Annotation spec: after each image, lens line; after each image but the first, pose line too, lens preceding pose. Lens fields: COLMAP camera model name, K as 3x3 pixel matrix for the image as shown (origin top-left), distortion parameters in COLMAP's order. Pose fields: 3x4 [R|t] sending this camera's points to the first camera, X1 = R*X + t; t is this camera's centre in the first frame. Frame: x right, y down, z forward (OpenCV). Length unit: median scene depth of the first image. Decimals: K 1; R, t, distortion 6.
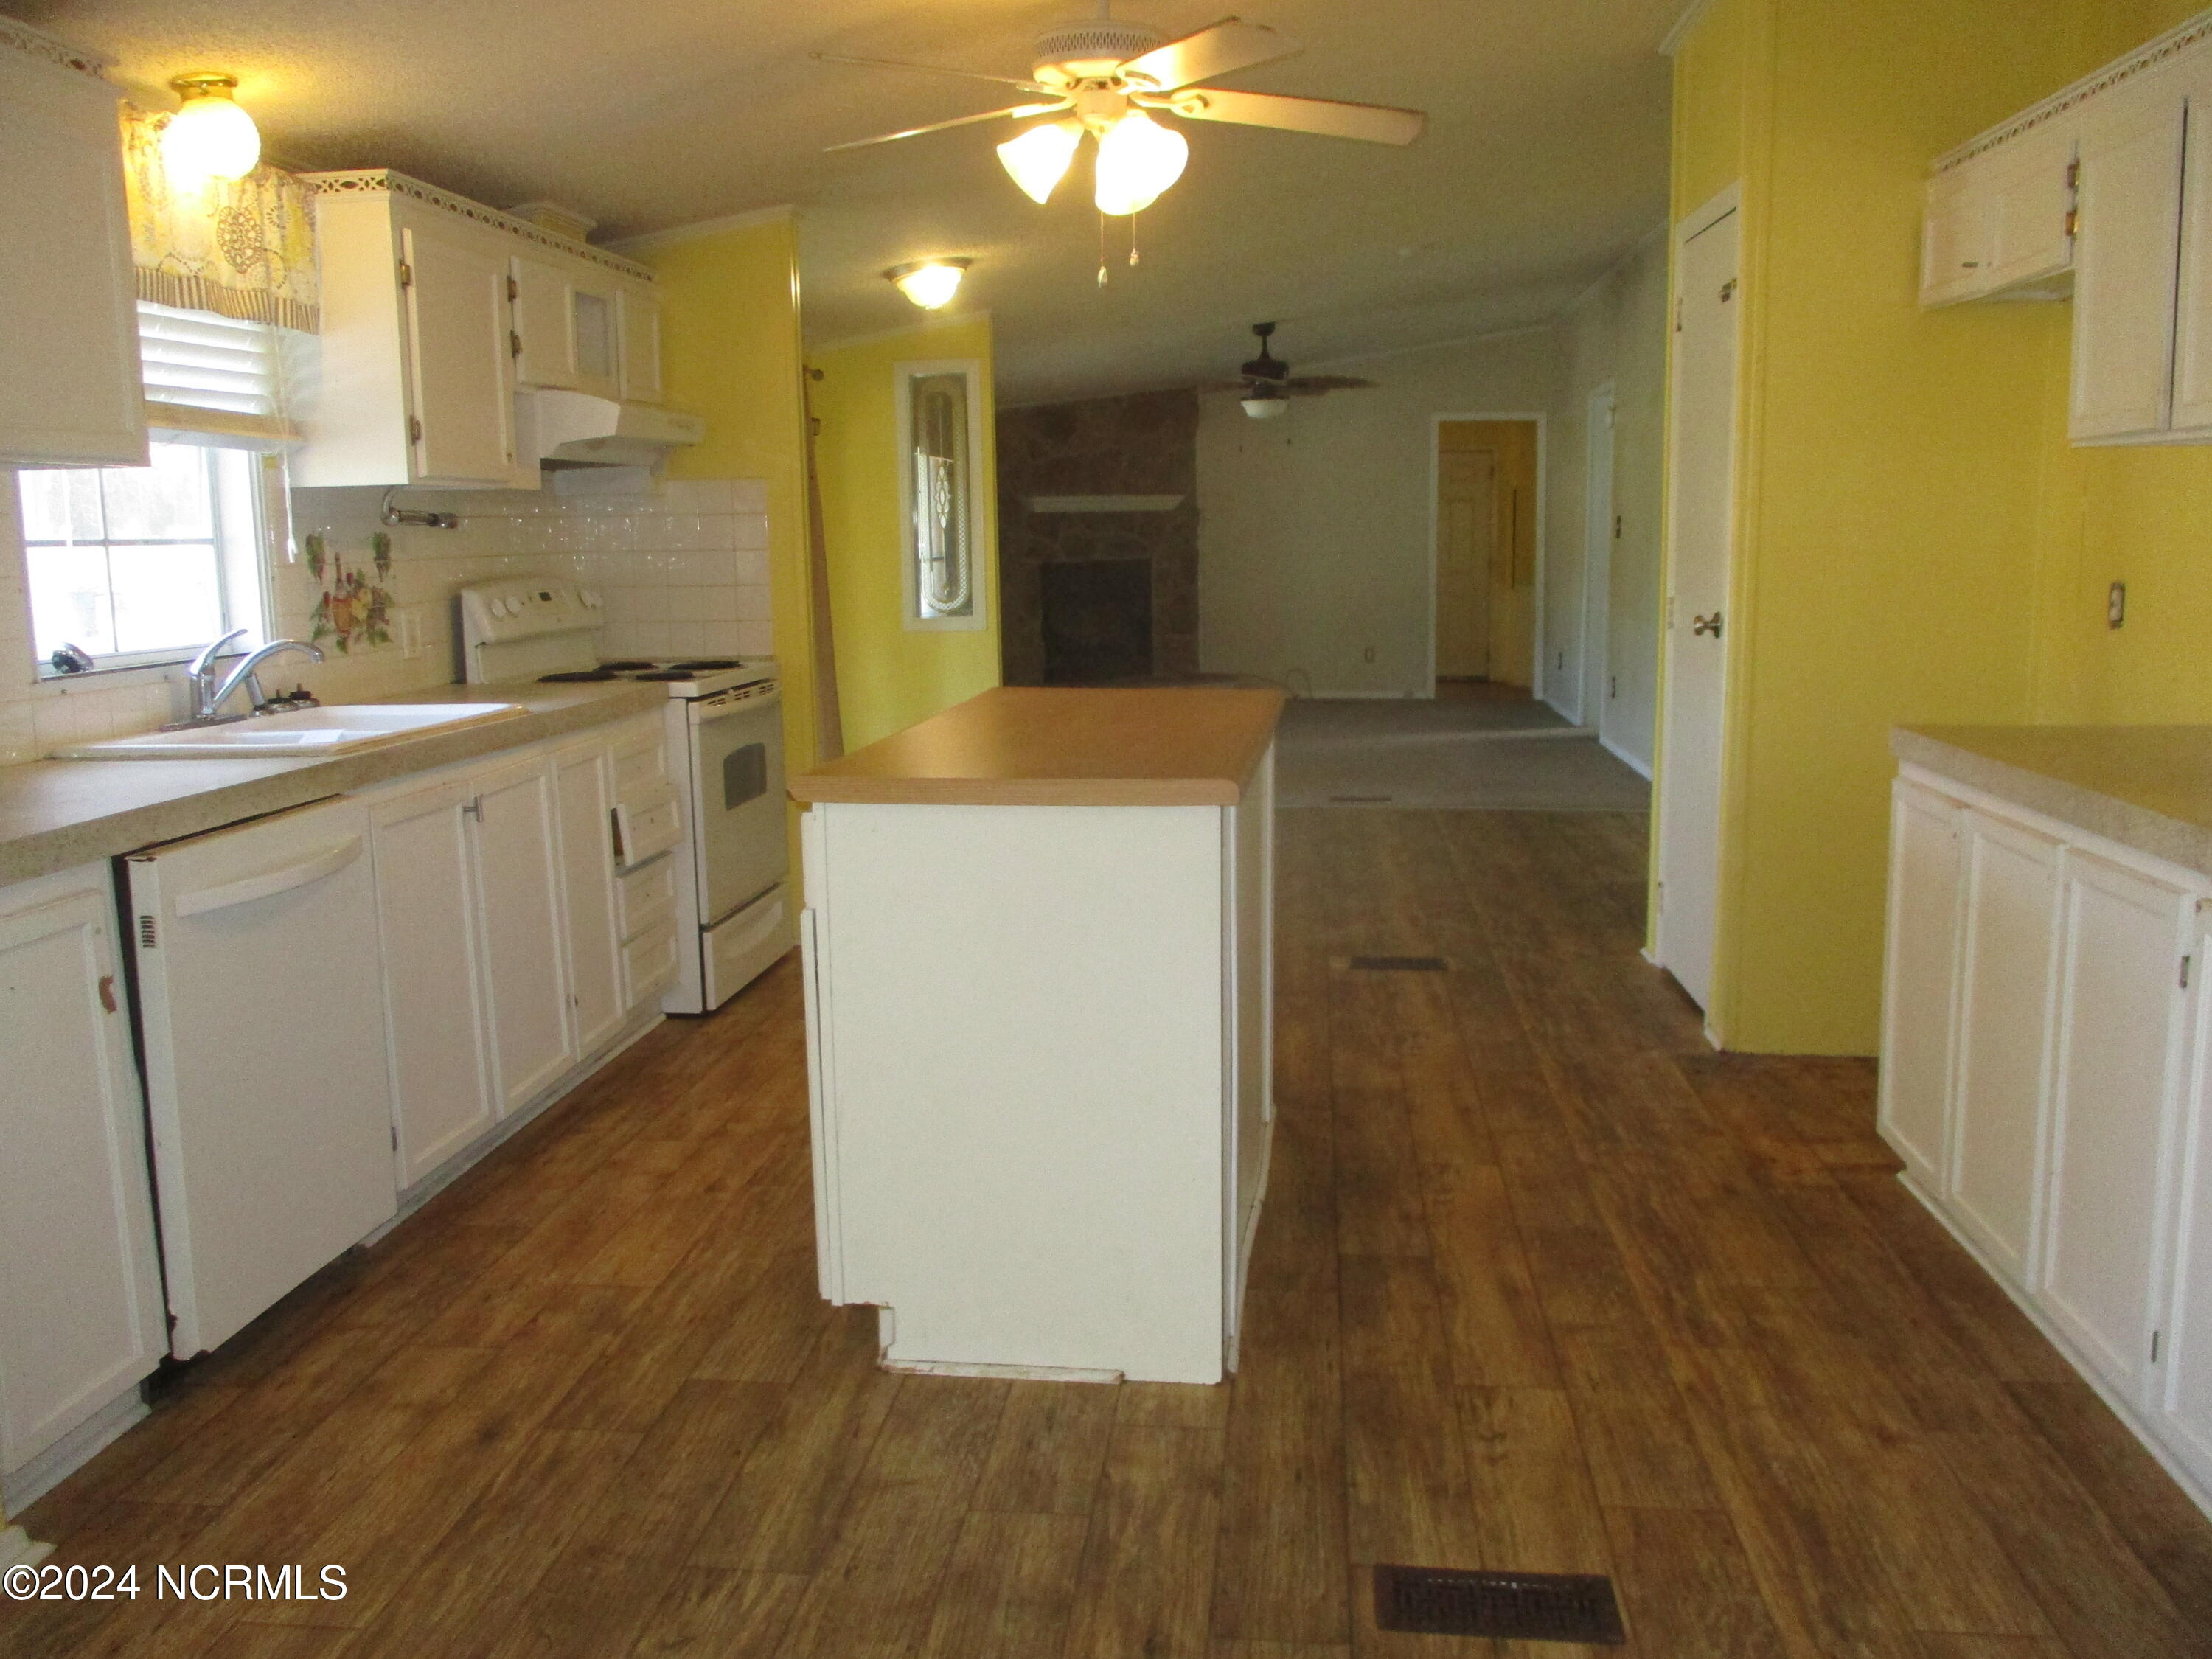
lens RADIAL K [[1814.9, 0, 1113.5], [0, 1814.9, 811.0], [0, 0, 1]] dist [-0.028375, 0.001969]
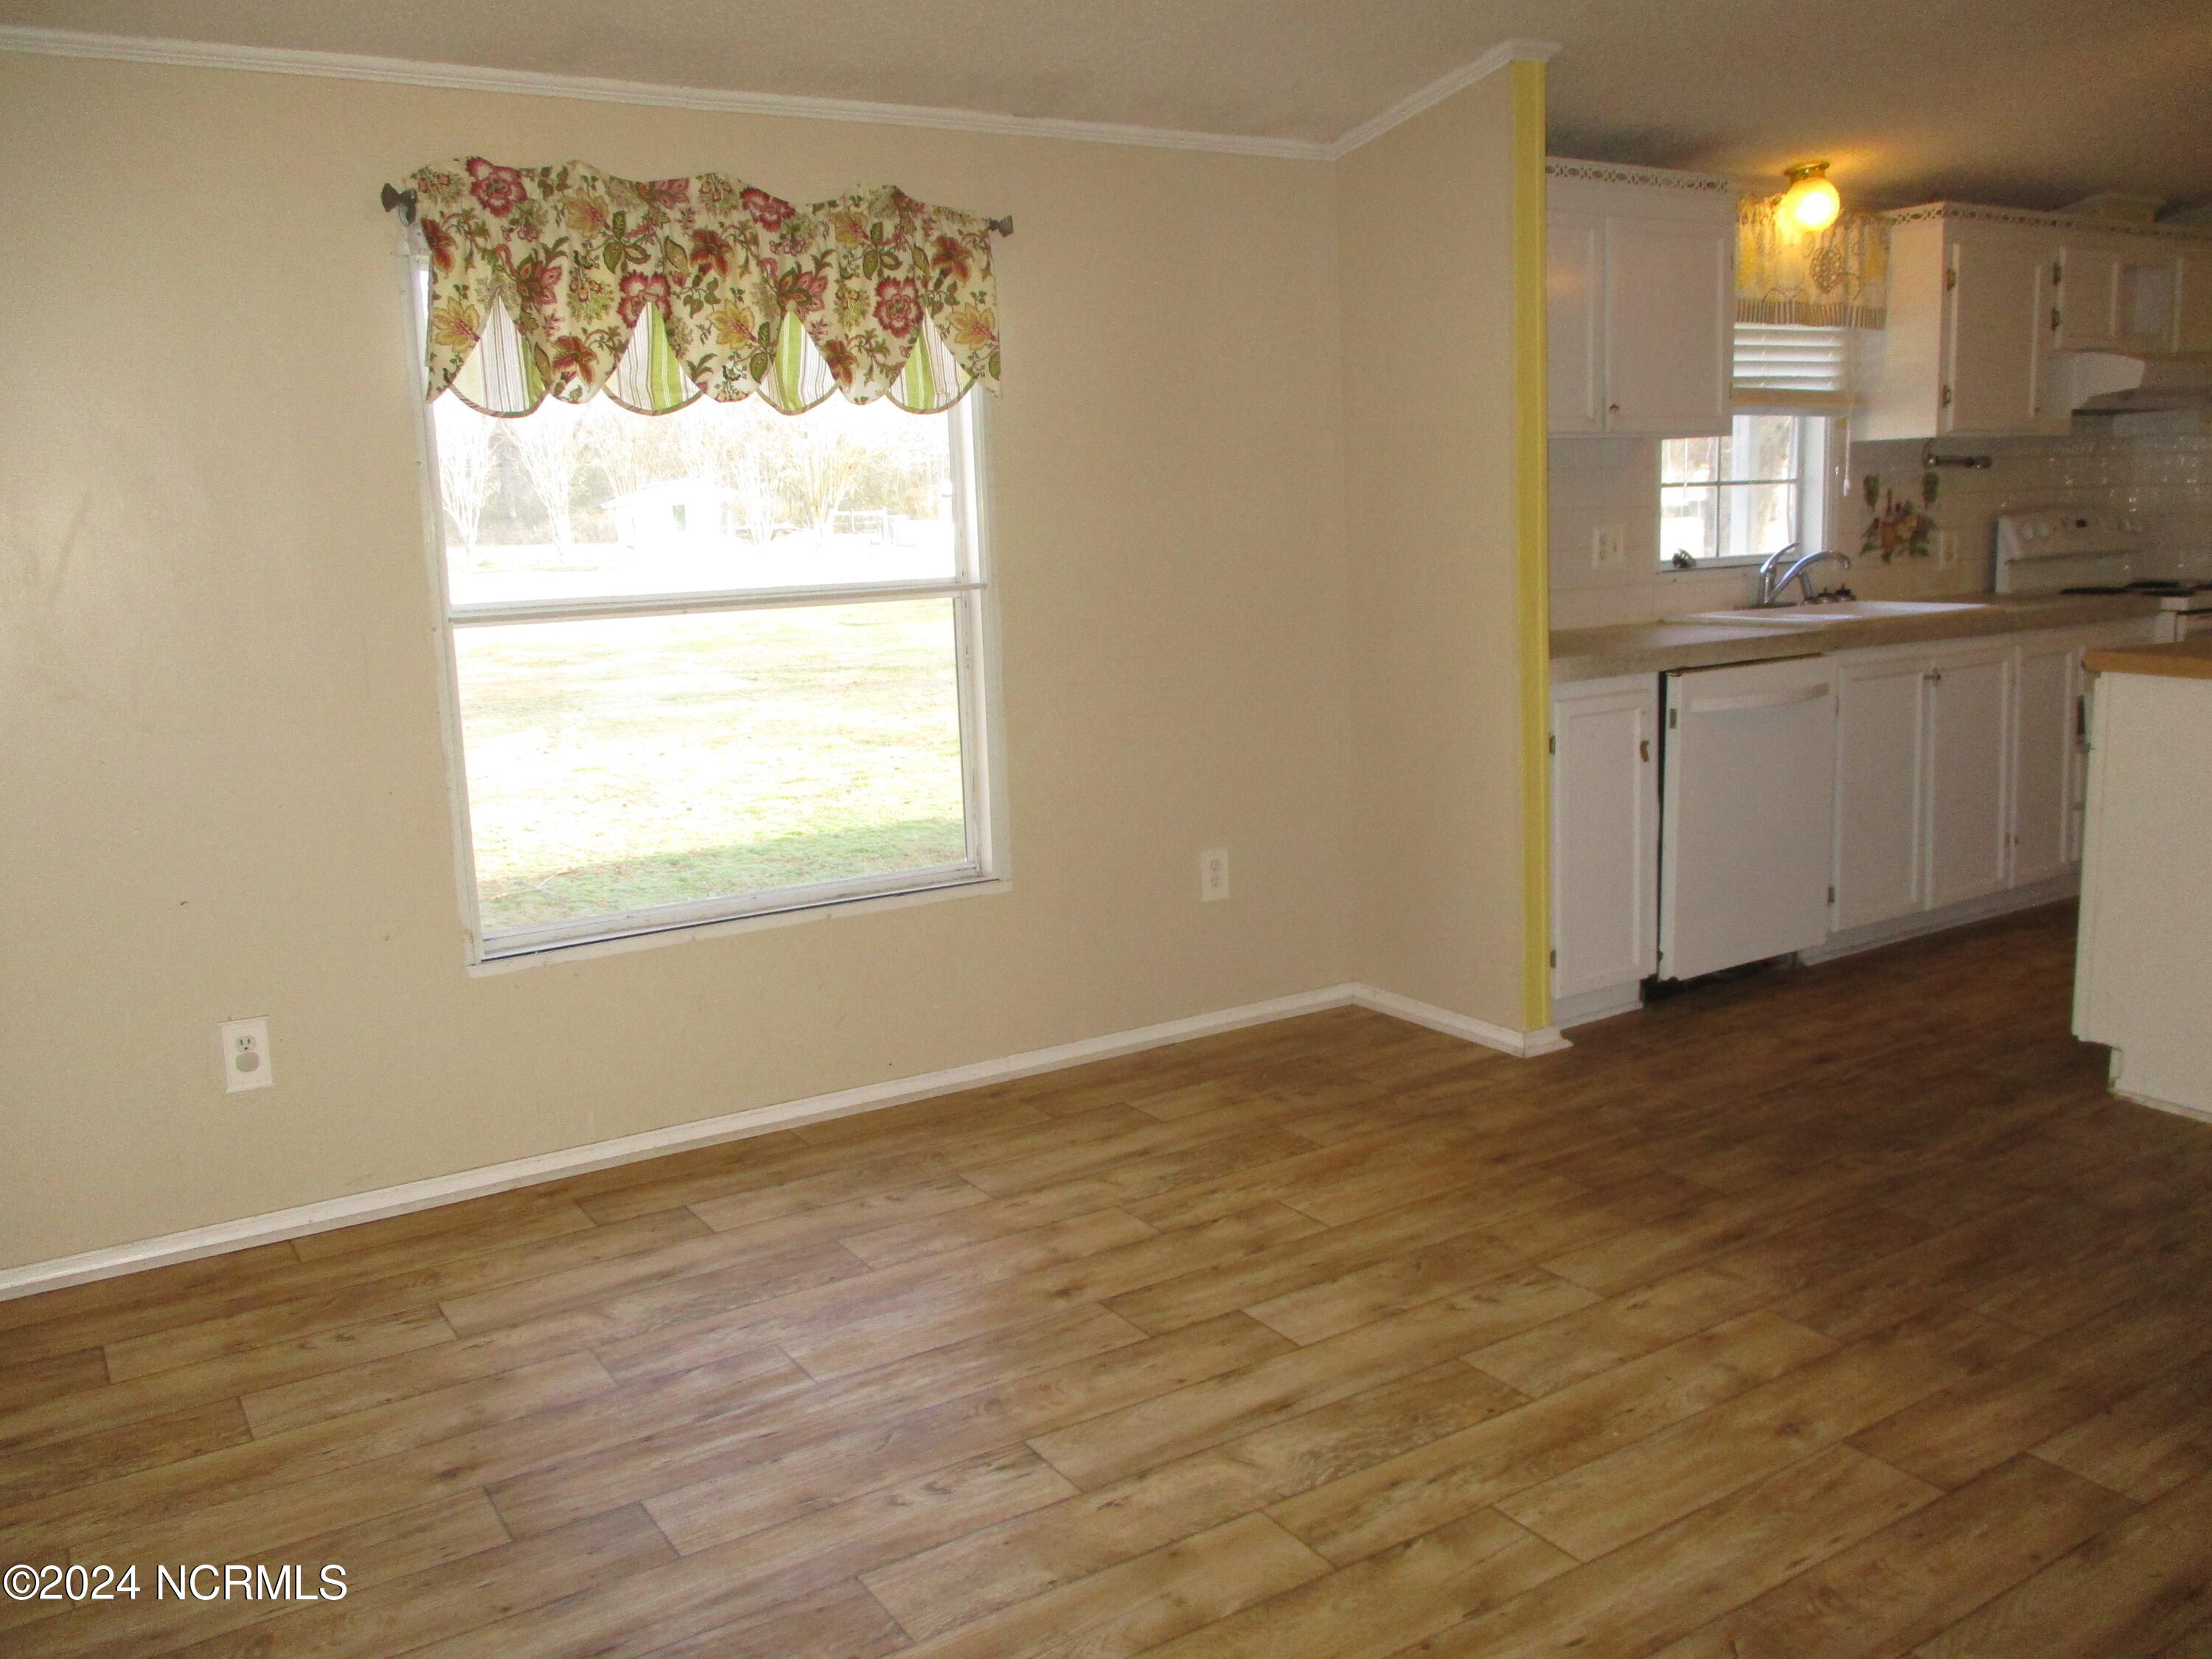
lens RADIAL K [[1814.9, 0, 1113.5], [0, 1814.9, 811.0], [0, 0, 1]] dist [-0.028375, 0.001969]
pose [[0.617297, 0.126191, -0.776543, 0.315098], [-0.095948, 0.991760, 0.084893, 0.040135], [0.780857, 0.022103, 0.624318, -0.313251]]
